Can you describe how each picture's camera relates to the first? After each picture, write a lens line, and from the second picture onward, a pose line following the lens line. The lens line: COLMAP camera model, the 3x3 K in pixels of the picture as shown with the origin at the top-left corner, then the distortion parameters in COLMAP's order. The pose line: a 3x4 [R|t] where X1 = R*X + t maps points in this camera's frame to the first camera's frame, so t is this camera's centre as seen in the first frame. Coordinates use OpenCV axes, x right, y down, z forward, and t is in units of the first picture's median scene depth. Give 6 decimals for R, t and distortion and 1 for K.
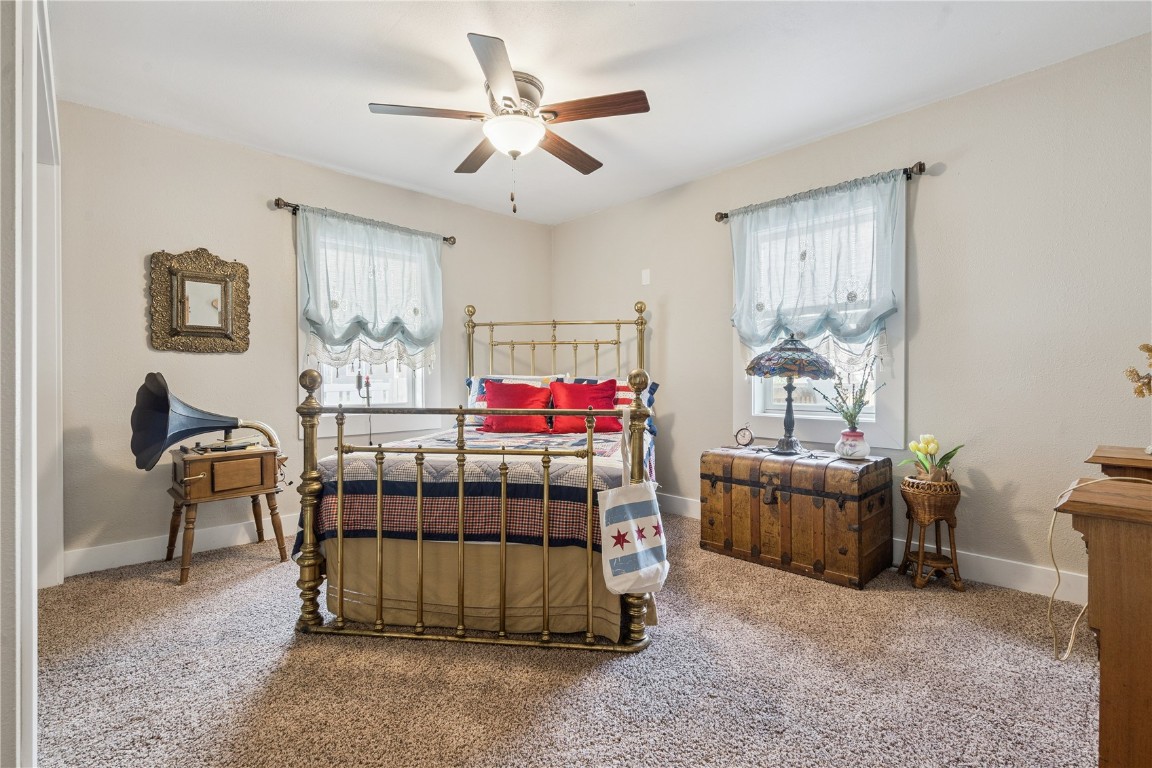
lens RADIAL K [[523.0, 0, 579.8], [0, 523.0, 383.0], [0, 0, 1]] dist [-0.003039, 0.000042]
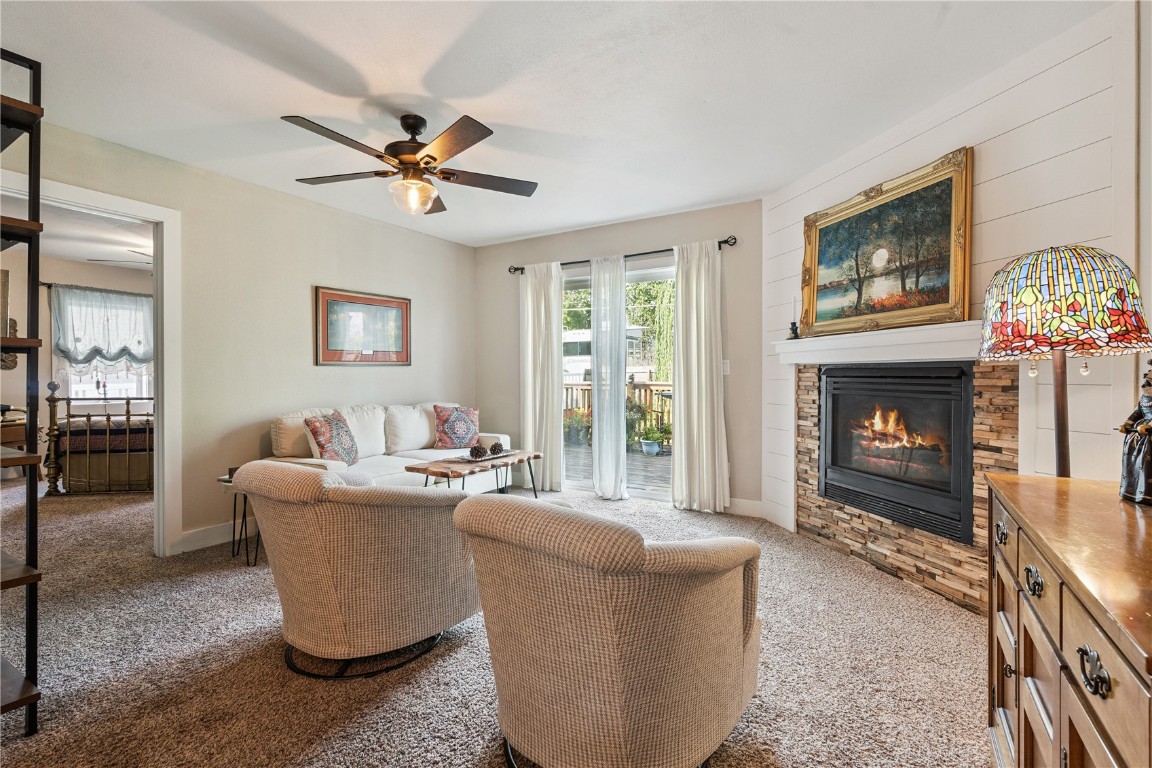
lens RADIAL K [[523.0, 0, 573.0], [0, 523.0, 375.9], [0, 0, 1]] dist [-0.003039, 0.000042]
pose [[0.964624, -0.001998, 0.263620, 0.711965], [0.002972, 0.999990, -0.003295, -0.023981], [-0.263611, 0.003962, 0.964621, -1.188961]]
